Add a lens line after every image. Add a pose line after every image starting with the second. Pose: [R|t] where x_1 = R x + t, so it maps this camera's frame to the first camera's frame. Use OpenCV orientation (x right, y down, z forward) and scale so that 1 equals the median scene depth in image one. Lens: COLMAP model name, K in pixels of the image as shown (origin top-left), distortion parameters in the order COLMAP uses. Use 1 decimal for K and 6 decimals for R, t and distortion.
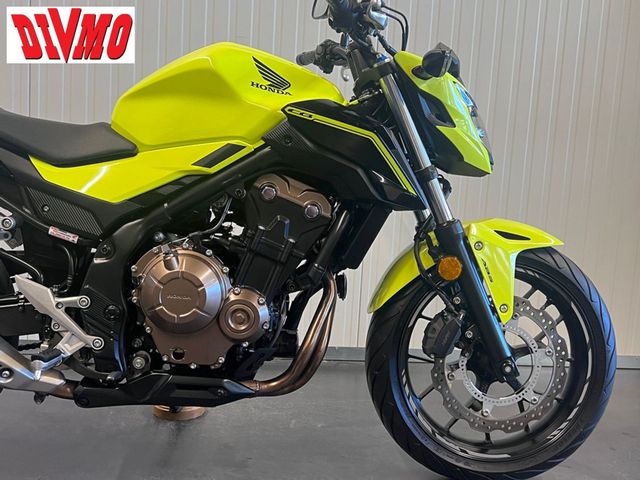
lens RADIAL K [[739.7, 0, 325.6], [0, 739.7, 241.6], [0, 0, 1]] dist [0.069246, 0.000000]
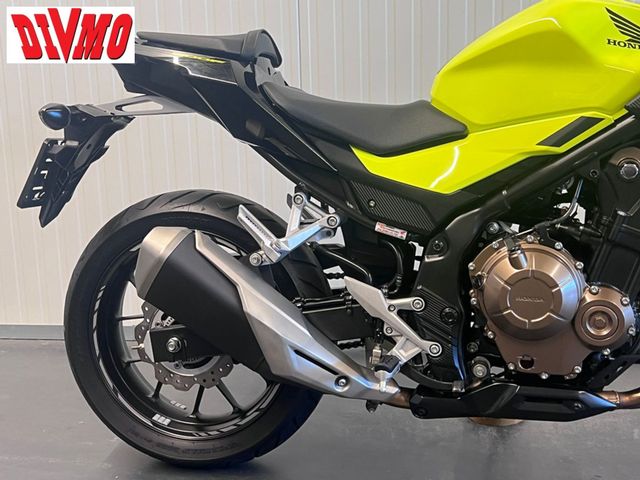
lens RADIAL K [[863.9, 0, 321.9], [0, 863.9, 235.3], [0, 0, 1]] dist [0.107677, 0.000000]
pose [[0.964822, -0.035154, -0.260543, -0.157441], [0.050992, 0.997223, 0.054280, -0.065142], [0.257912, -0.065656, 0.963935, -0.040032]]
